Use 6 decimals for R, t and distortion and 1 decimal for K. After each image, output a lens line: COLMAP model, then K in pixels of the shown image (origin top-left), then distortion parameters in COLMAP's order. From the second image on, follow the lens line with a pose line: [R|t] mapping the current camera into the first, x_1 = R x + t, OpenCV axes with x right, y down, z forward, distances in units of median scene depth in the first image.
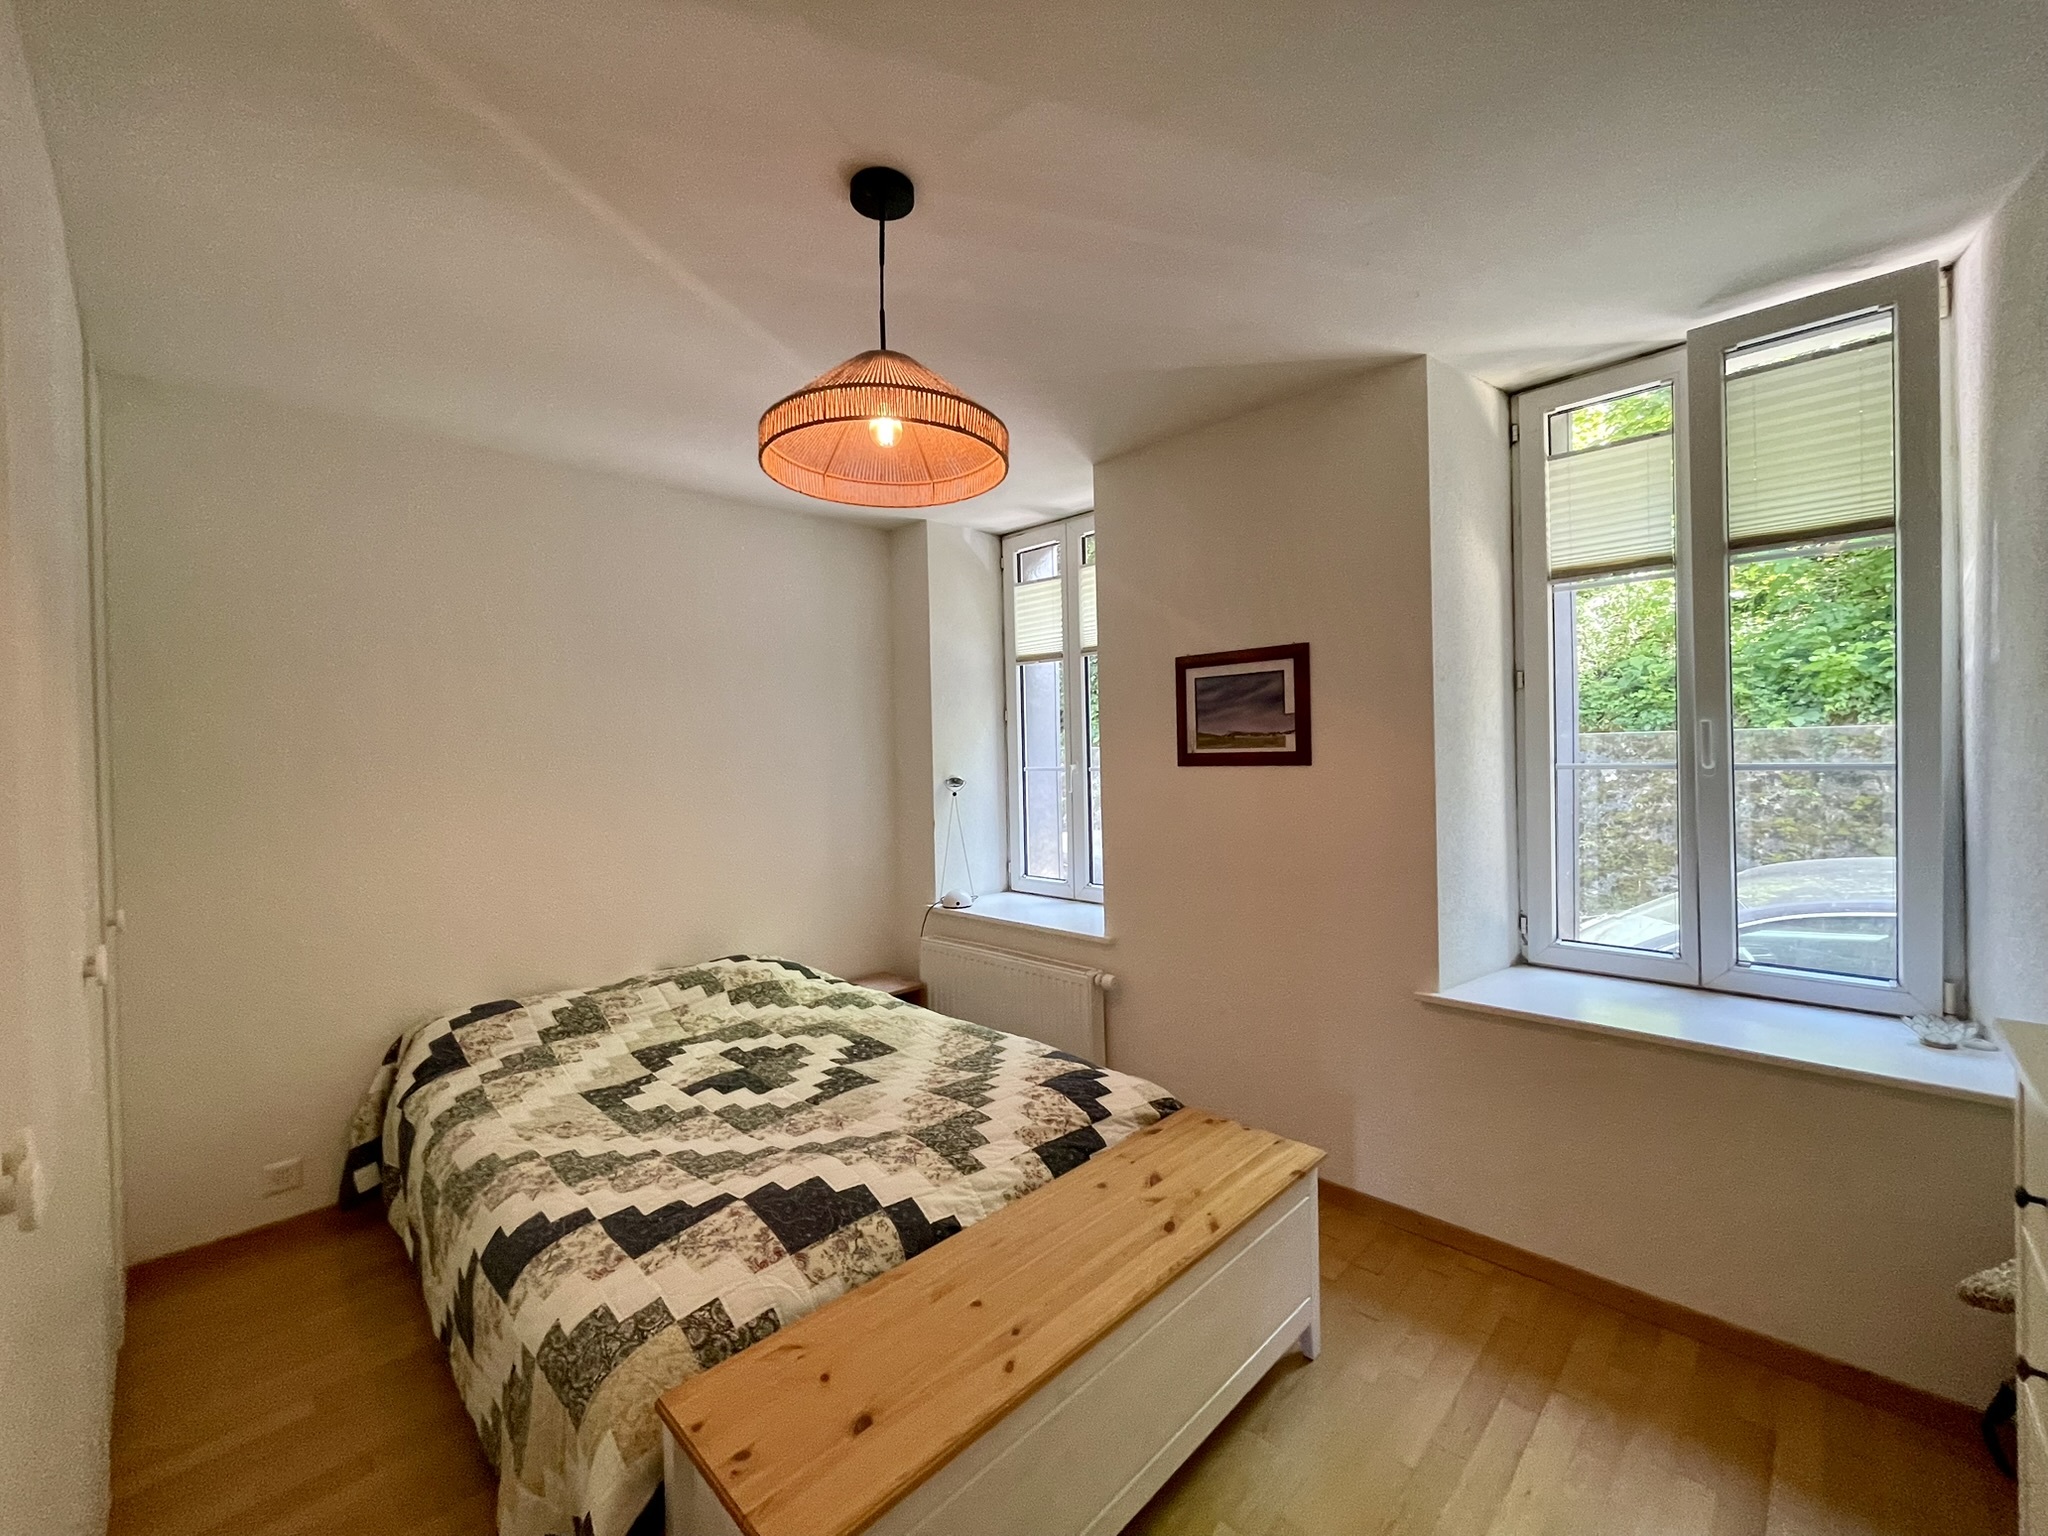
lens RADIAL K [[823.5, 0, 1020.0], [0, 823.5, 758.7], [0, 0, 1]] dist [0.002434, -0.000205]
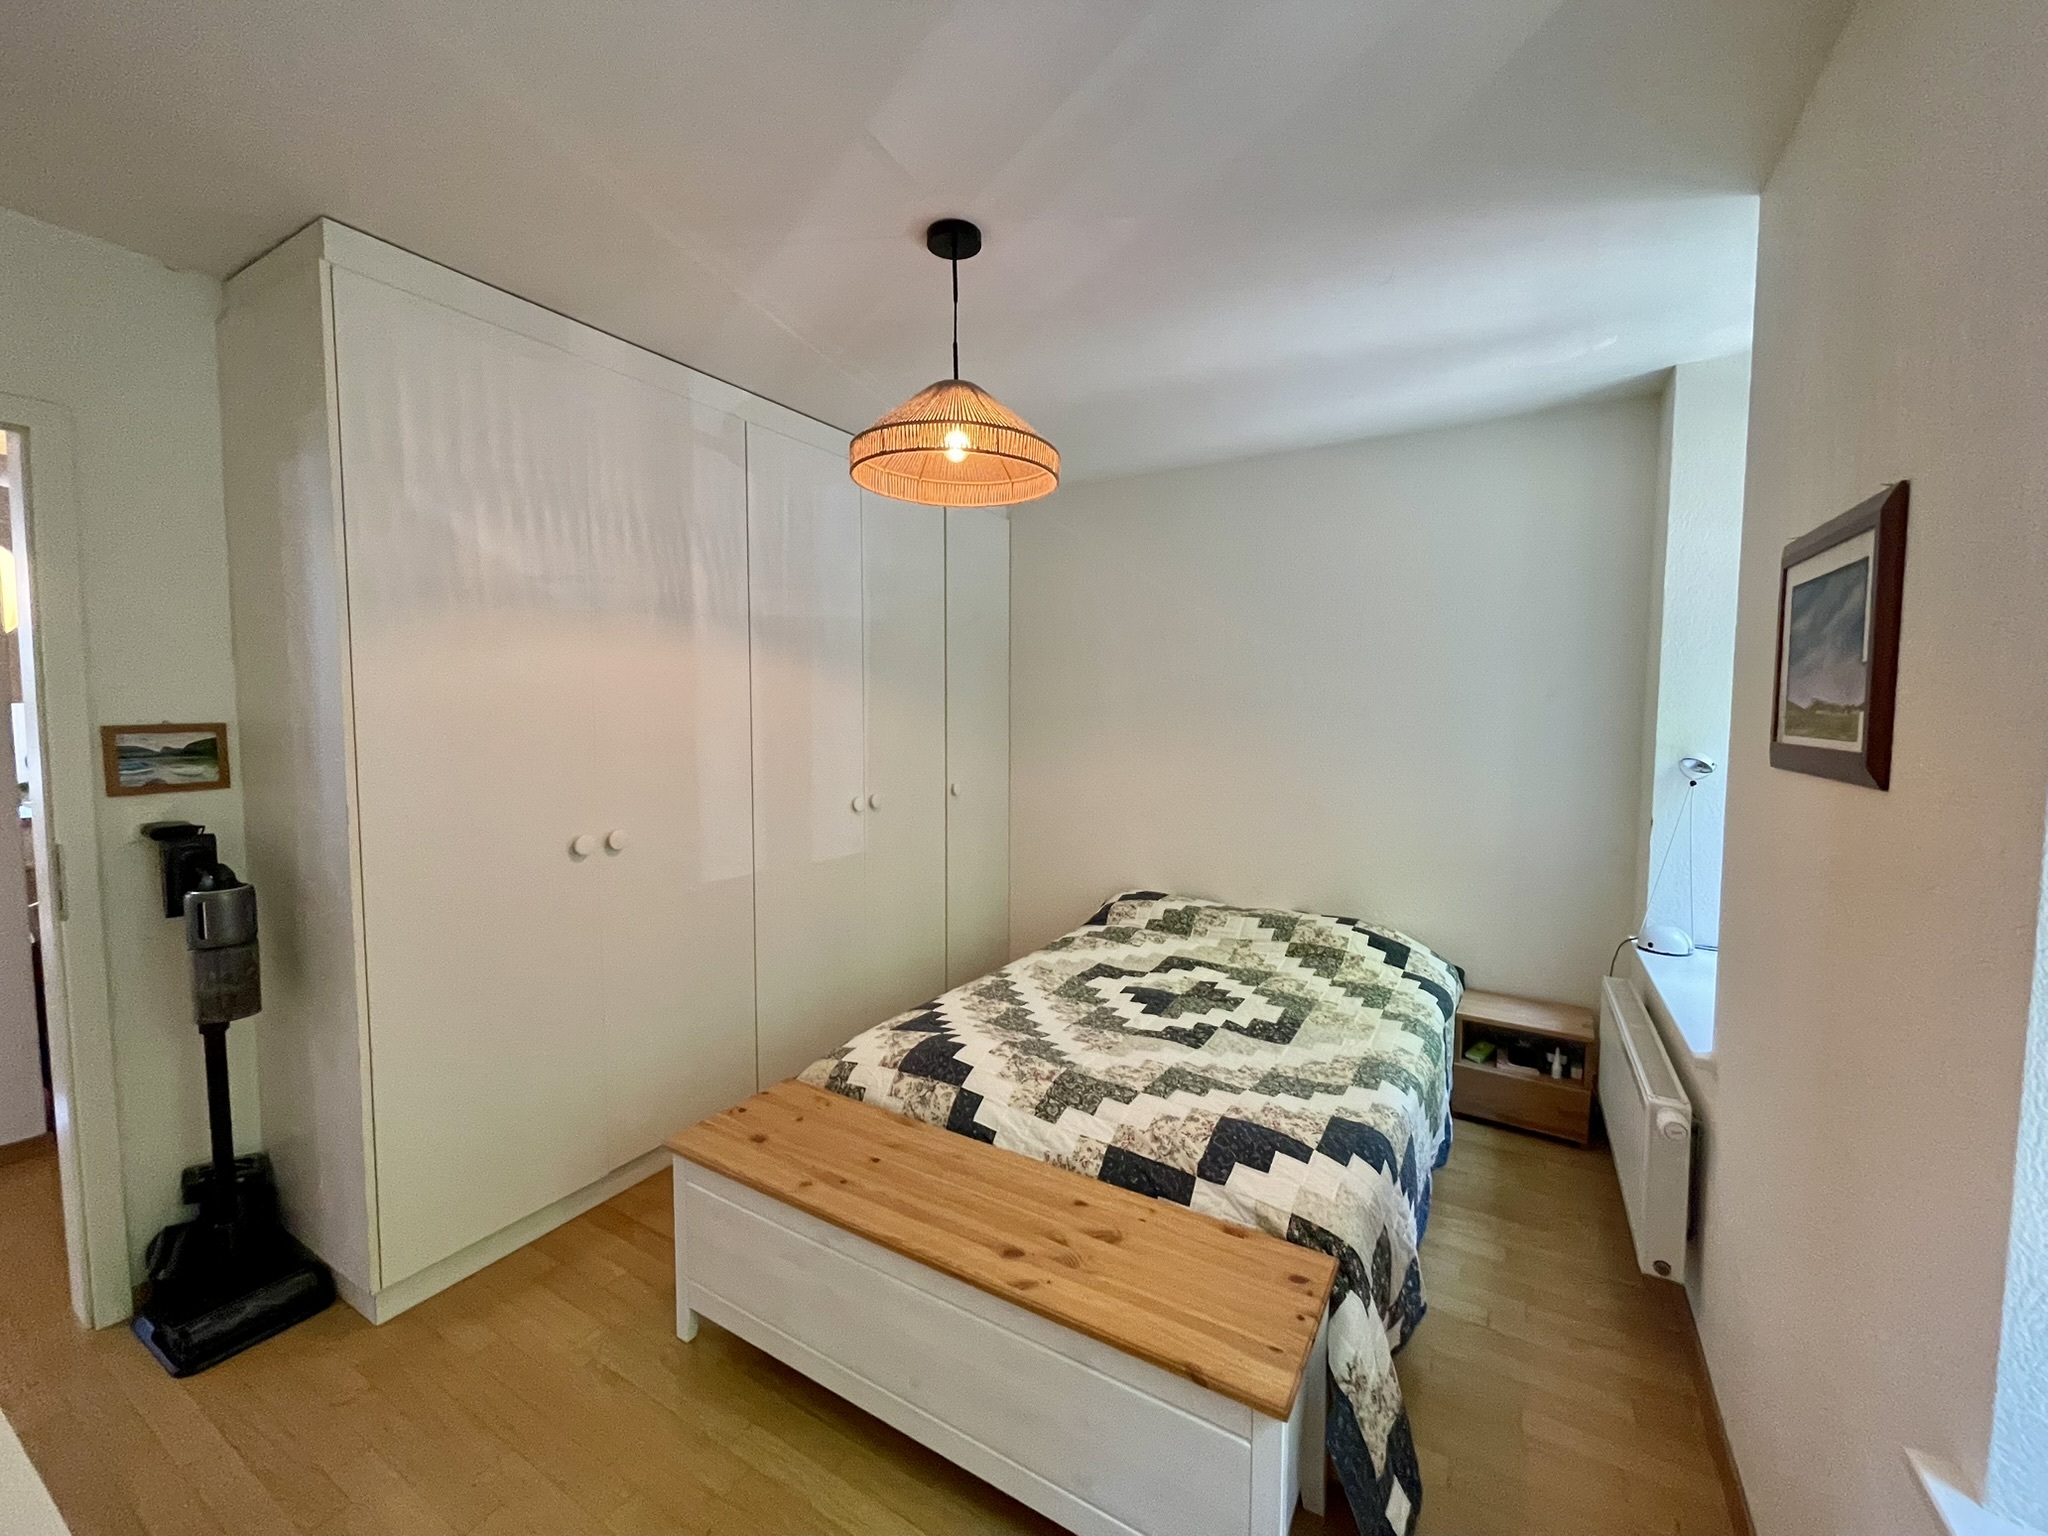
lens RADIAL K [[823.5, 0, 1020.0], [0, 823.5, 758.7], [0, 0, 1]] dist [0.002434, -0.000205]
pose [[0.253223, 0.085870, -0.963589, 0.715530], [-0.017795, 0.996298, 0.084109, -0.038000], [0.967244, -0.004151, 0.253814, 0.548763]]
